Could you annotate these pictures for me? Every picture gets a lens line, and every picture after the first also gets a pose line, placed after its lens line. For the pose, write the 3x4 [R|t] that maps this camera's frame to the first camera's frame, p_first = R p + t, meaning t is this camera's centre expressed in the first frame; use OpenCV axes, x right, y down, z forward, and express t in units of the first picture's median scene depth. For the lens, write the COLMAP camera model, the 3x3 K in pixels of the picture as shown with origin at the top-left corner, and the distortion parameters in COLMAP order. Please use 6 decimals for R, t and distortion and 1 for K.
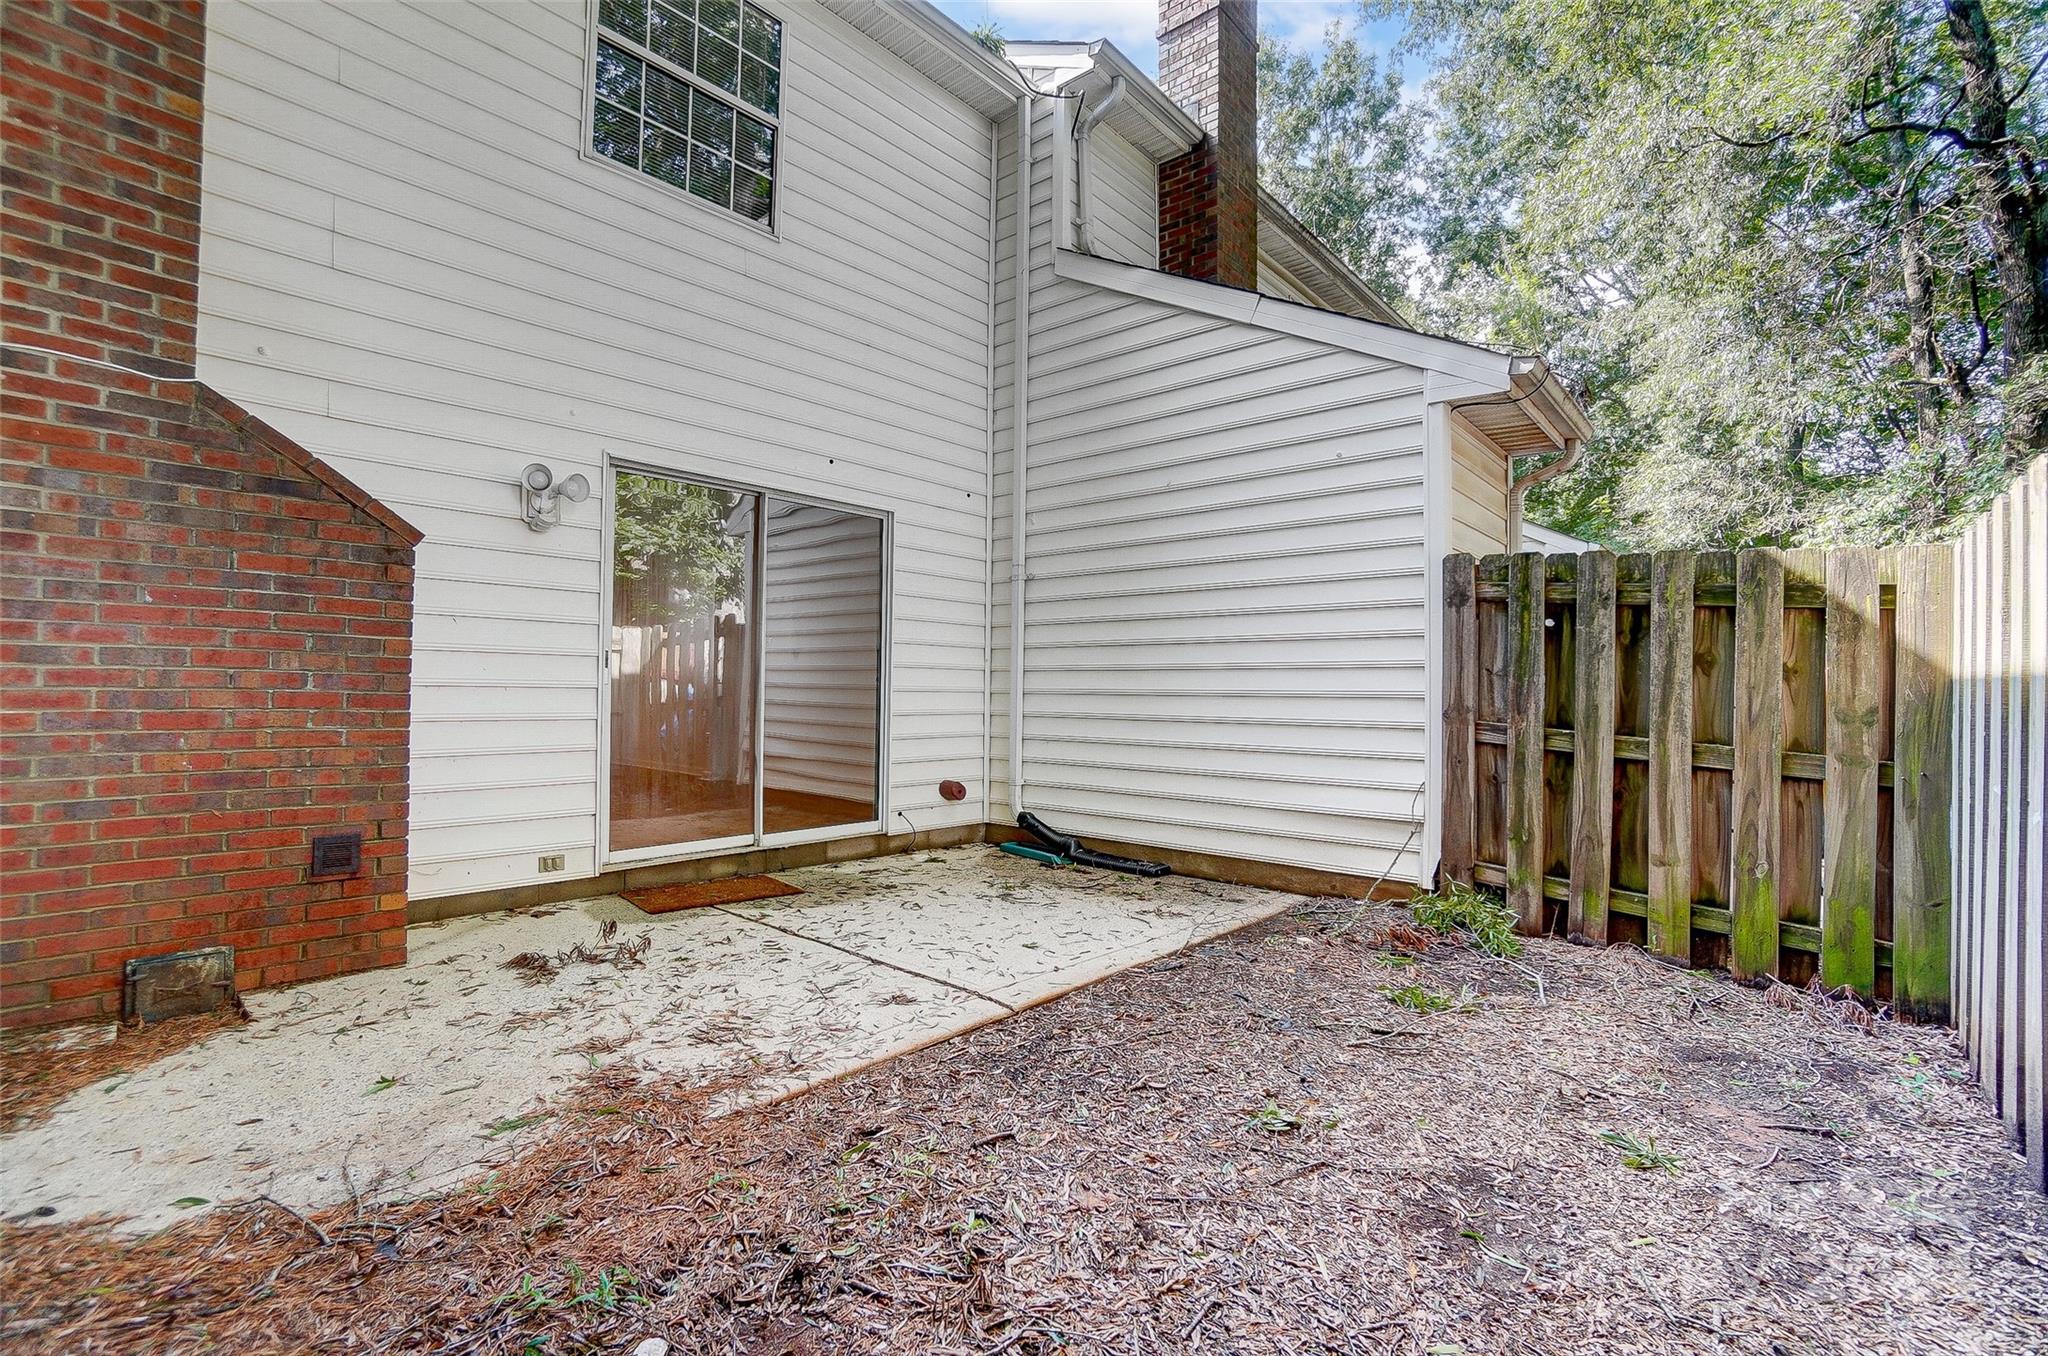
lens RADIAL K [[912.3, 0, 1018.3], [0, 912.3, 680.0], [0, 0, 1]] dist [-0.062084, 0.023491]
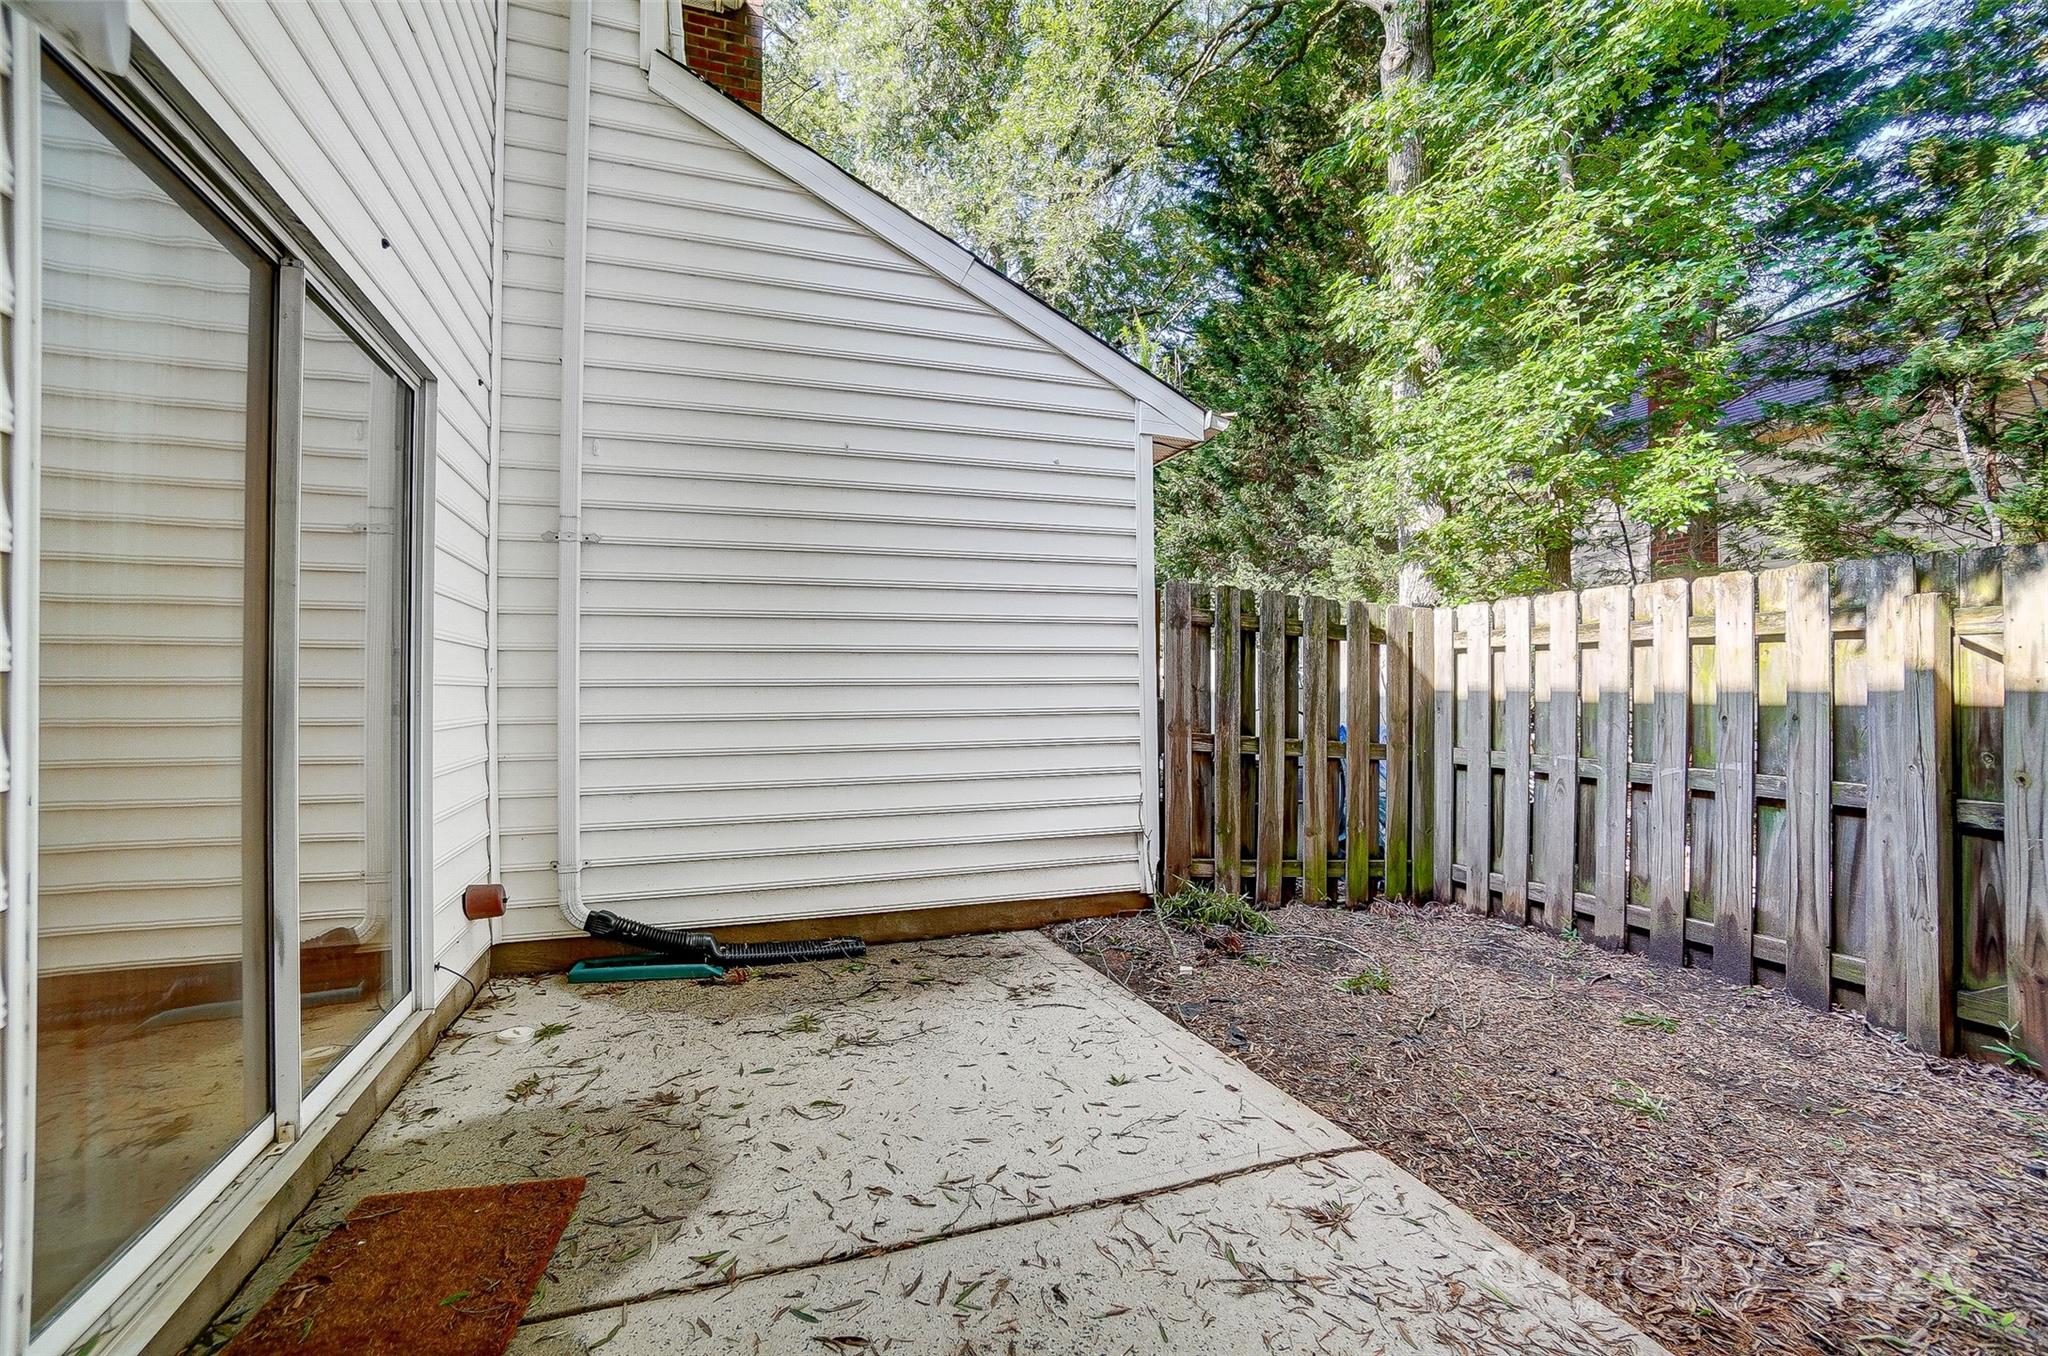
lens RADIAL K [[912.3, 0, 1018.3], [0, 912.3, 680.0], [0, 0, 1]] dist [-0.062084, 0.023491]
pose [[0.479966, -0.006550, 0.877263, -0.683645], [0.004102, 0.999978, 0.005222, -0.030769], [-0.877278, 0.001092, 0.479982, 0.761862]]
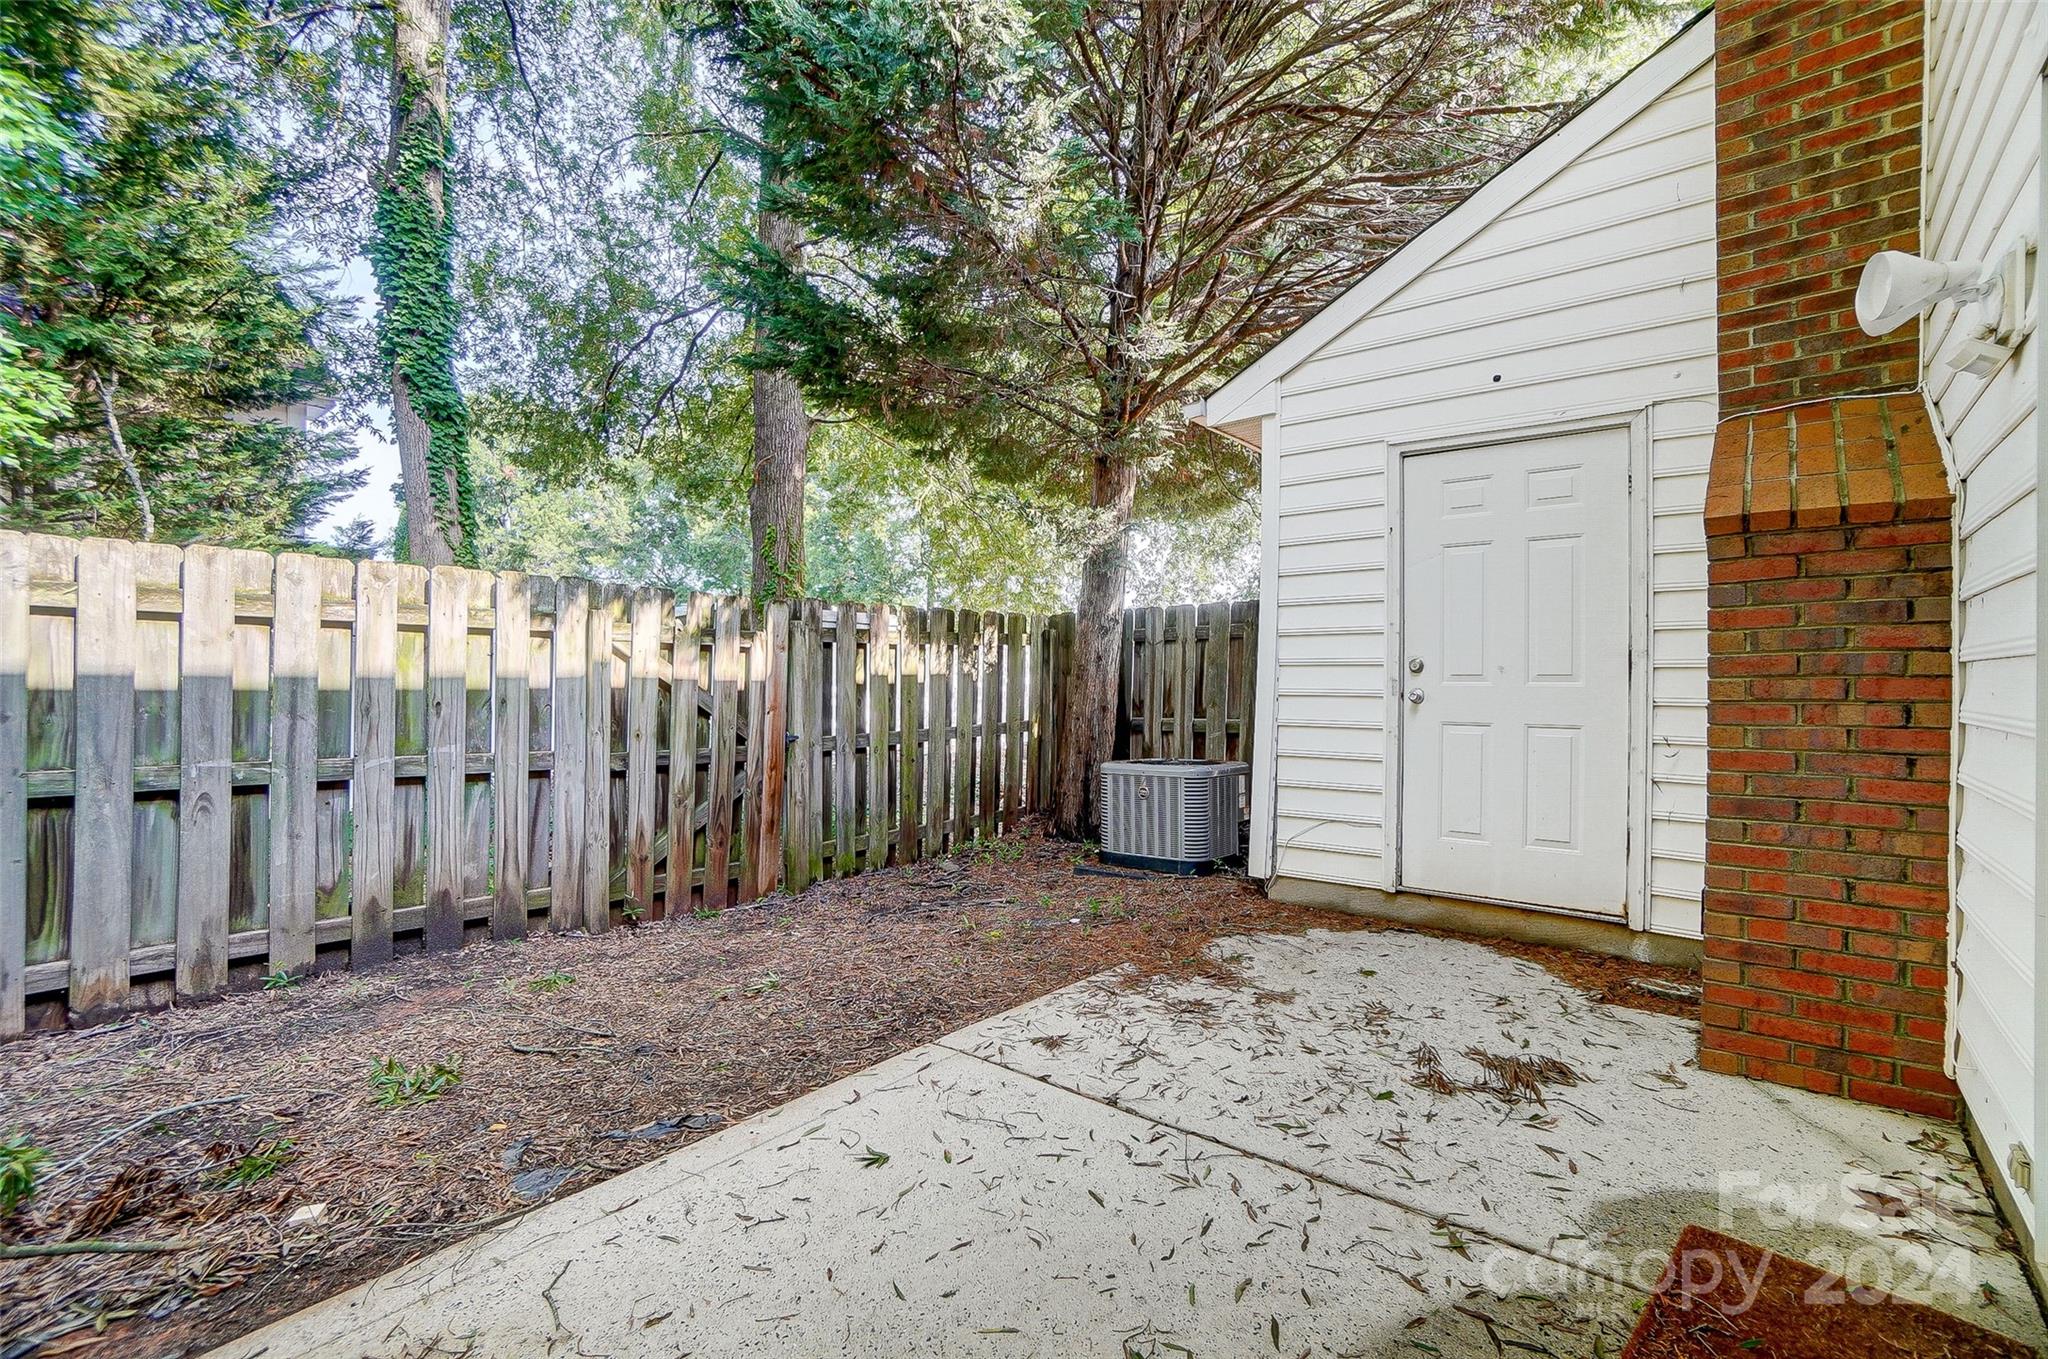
lens RADIAL K [[903.5, 0, 1041.4], [0, 903.5, 679.0], [0, 0, 1]] dist [-0.057779, 0.022379]
pose [[-0.998944, -0.016686, -0.042809, -0.065761], [-0.016238, 0.999810, -0.010797, -0.007975], [0.042981, -0.010091, -0.999025, 1.649695]]
